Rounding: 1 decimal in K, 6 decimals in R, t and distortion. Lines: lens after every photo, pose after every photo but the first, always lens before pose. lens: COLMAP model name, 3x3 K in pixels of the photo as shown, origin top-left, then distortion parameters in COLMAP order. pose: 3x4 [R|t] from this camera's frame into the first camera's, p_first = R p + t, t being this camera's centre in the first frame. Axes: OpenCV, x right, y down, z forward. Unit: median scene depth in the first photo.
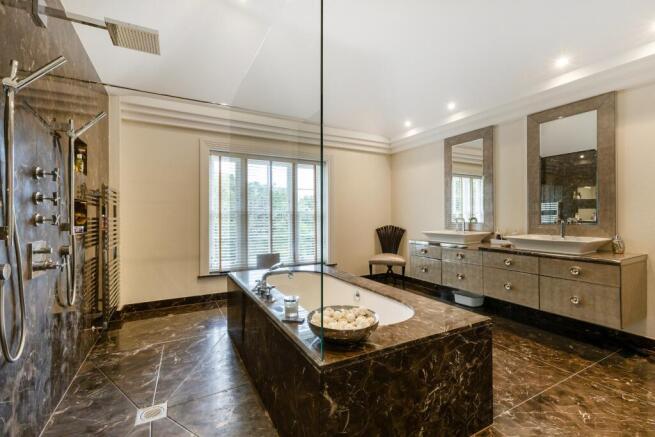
lens RADIAL K [[283.6, 0, 329.2], [0, 283.6, 217.4], [0, 0, 1]] dist [0.007922, 0.000194]
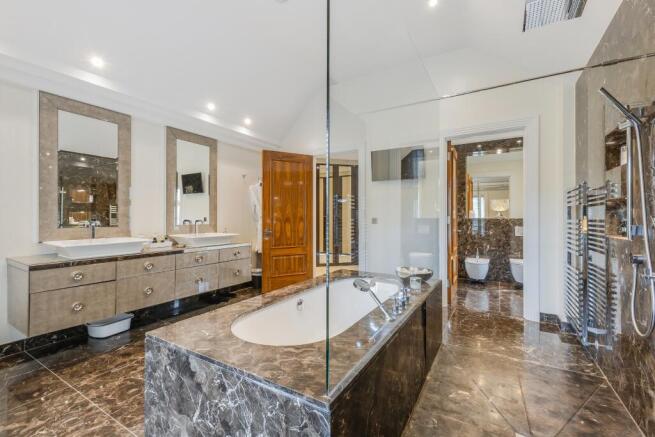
lens RADIAL K [[283.6, 0, 330.9], [0, 283.6, 216.1], [0, 0, 1]] dist [0.007922, 0.000194]
pose [[-0.484471, 0.007719, 0.874774, -0.537908], [0.004831, 0.999969, -0.006149, -0.003997], [-0.874794, 0.001247, -0.484493, 0.958708]]
